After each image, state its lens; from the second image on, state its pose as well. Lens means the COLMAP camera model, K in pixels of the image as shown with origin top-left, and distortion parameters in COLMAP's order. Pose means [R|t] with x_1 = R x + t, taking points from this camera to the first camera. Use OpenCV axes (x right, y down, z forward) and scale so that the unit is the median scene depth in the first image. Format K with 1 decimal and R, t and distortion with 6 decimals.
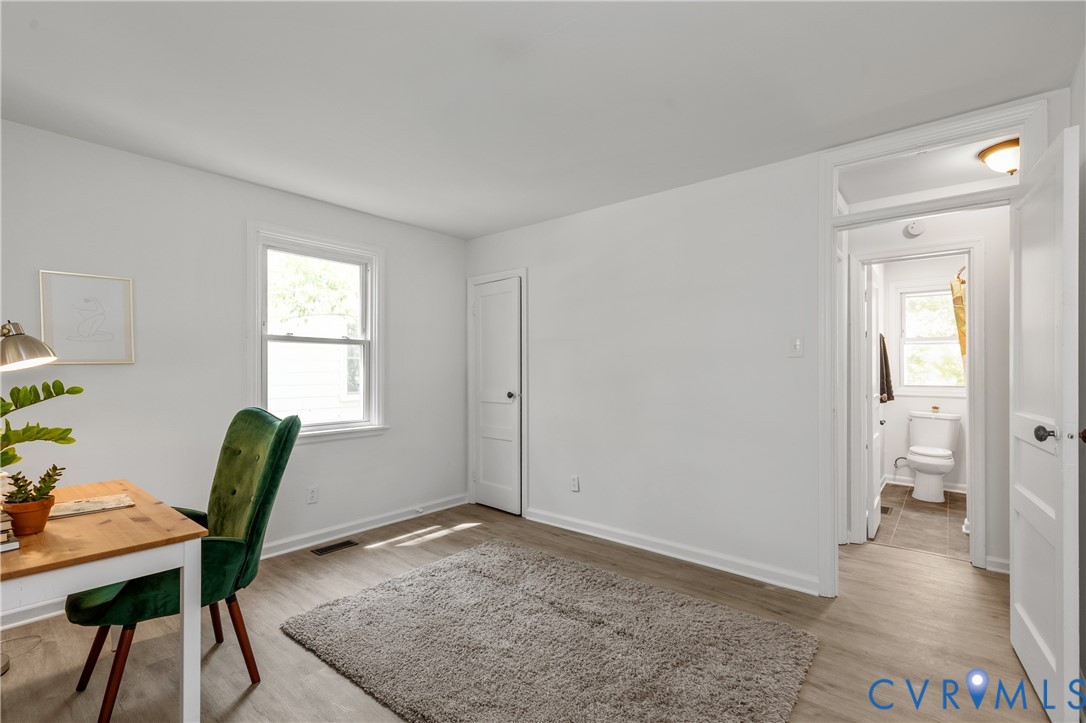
lens RADIAL K [[492.4, 0, 536.3], [0, 492.4, 369.4], [0, 0, 1]] dist [0.002304, -0.001626]
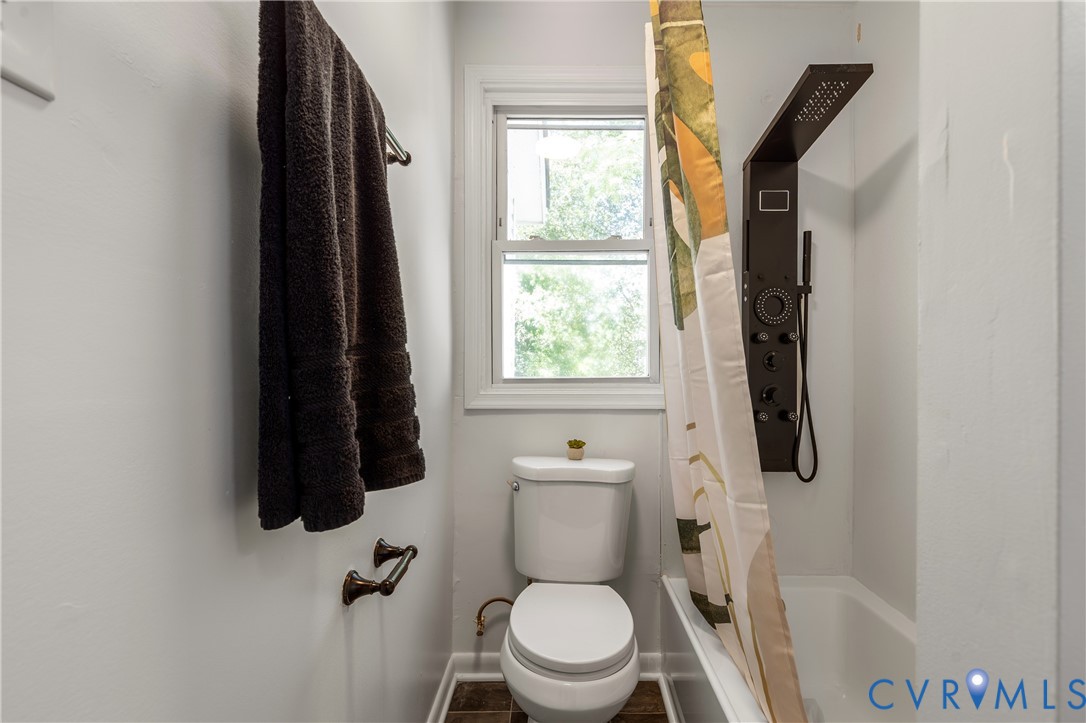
lens RADIAL K [[492.4, 0, 563.3], [0, 492.4, 364.7], [0, 0, 1]] dist [0.002304, -0.001626]
pose [[0.750115, -0.003921, 0.661295, 0.554593], [-0.002637, 0.999957, 0.008919, 0.019484], [-0.661302, -0.008434, 0.750073, 0.718710]]
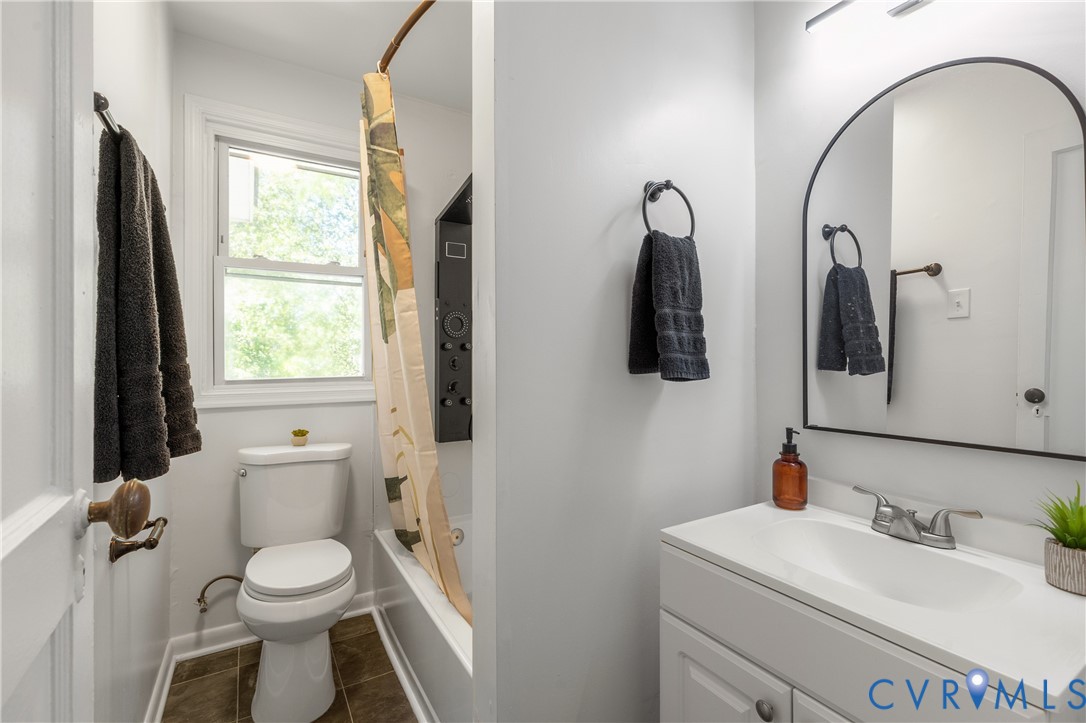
lens RADIAL K [[492.4, 0, 549.3], [0, 492.4, 355.7], [0, 0, 1]] dist [0.002304, -0.001626]
pose [[0.310160, 0.003921, 0.950676, 0.463963], [-0.001174, 0.999992, -0.003741, 0.014357], [-0.950684, 0.000044, 0.310162, 0.645761]]
